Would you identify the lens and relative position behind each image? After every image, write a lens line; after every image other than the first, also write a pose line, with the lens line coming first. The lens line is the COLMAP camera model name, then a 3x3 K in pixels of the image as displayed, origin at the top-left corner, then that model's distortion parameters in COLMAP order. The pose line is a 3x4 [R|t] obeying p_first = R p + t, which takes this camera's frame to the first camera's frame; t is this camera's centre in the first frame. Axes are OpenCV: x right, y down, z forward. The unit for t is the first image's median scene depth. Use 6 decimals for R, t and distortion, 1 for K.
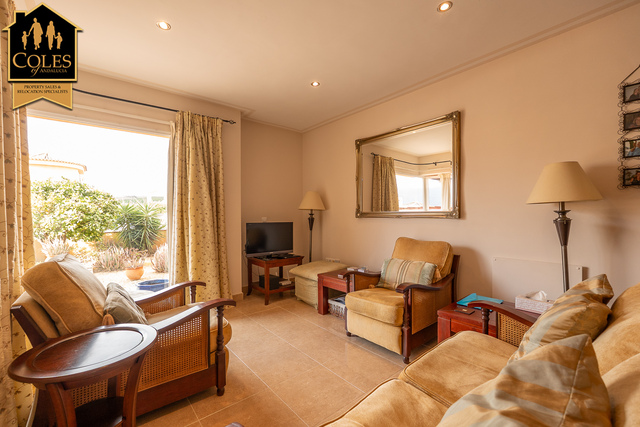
lens RADIAL K [[271.5, 0, 318.8], [0, 271.5, 216.4], [0, 0, 1]] dist [-0.003179, -0.000231]
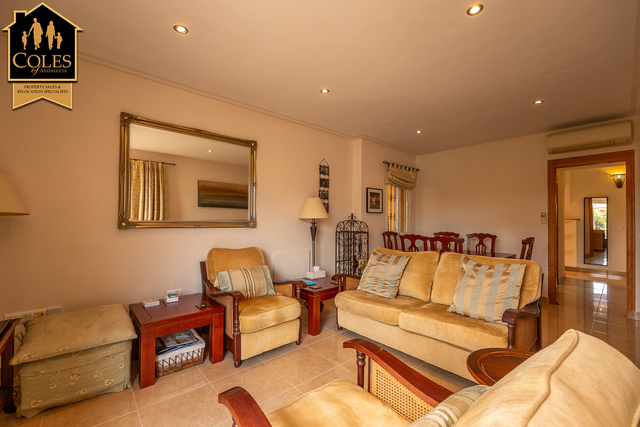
lens RADIAL K [[270.1, 0, 318.1], [0, 270.1, 215.7], [0, 0, 1]] dist [-0.003042, -0.000776]
pose [[-0.020611, 0.033700, 0.999219, -0.706856], [0.003855, 0.999427, -0.033627, -0.002149], [-0.999780, 0.003159, -0.020729, 0.715756]]
